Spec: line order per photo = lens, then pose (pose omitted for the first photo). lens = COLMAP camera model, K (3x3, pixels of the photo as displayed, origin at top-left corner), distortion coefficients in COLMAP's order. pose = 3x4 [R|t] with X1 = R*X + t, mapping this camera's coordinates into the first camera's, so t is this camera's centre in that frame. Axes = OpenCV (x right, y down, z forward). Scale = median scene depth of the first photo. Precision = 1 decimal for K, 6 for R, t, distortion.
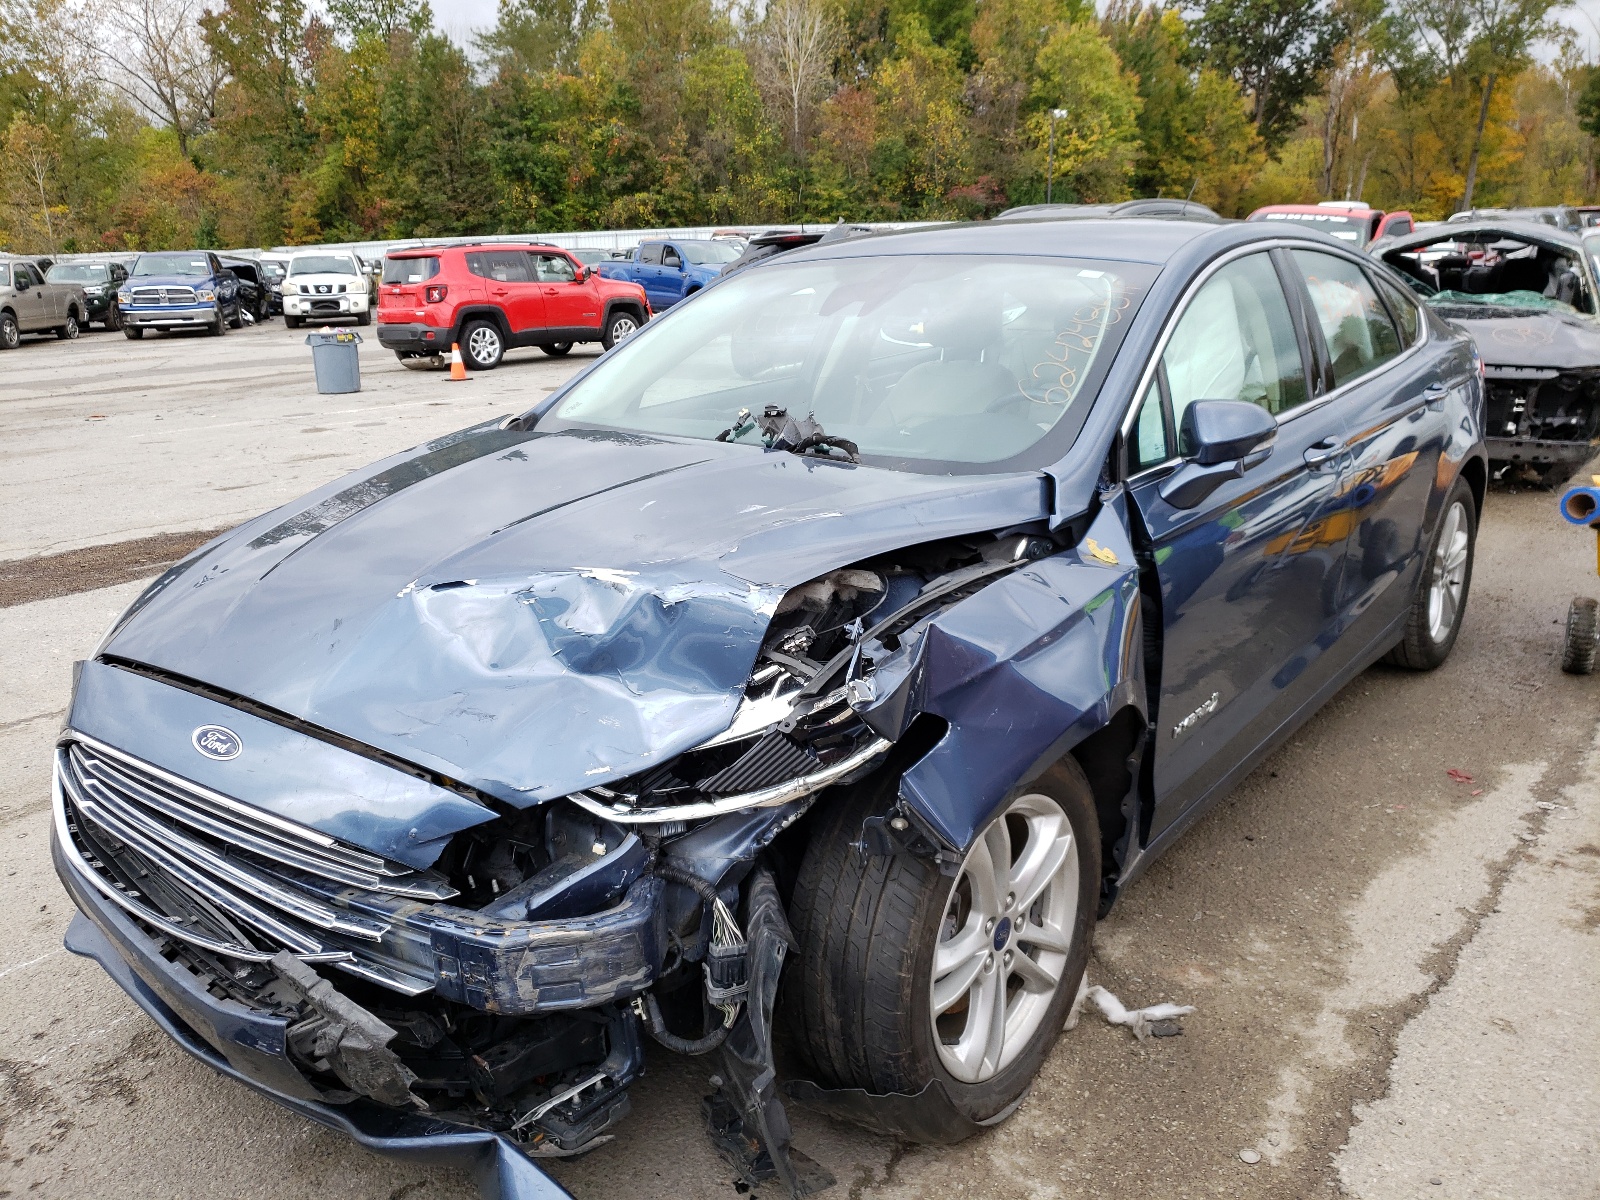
lens RADIAL K [[1227.1, 0, 790.1], [0, 1227.1, 601.7], [0, 0, 1]] dist [0.007977, -0.012169]
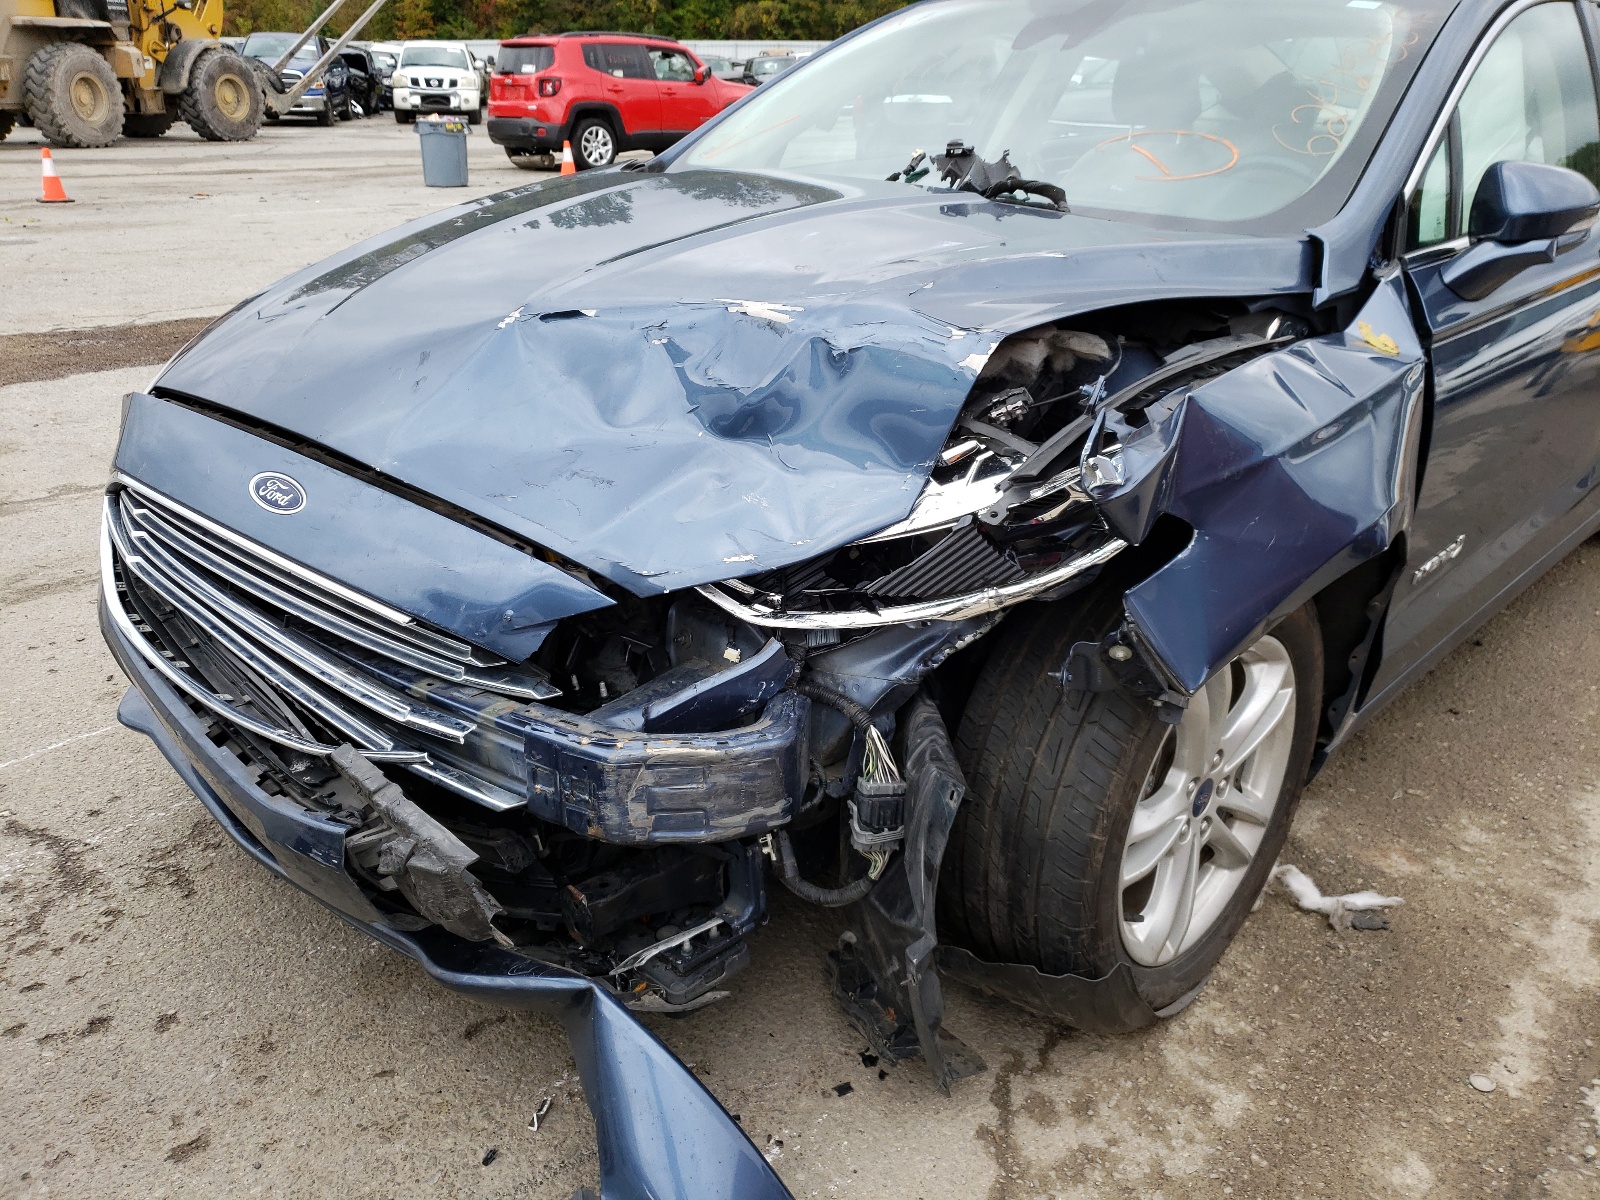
lens RADIAL K [[1227.1, 0, 810.3], [0, 1227.1, 600.6], [0, 0, 1]] dist [0.007977, -0.012169]
pose [[0.995630, 0.077361, -0.052312, -0.057502], [-0.070044, 0.989090, 0.129591, 0.051054], [0.061766, -0.125361, 0.990187, 0.182850]]
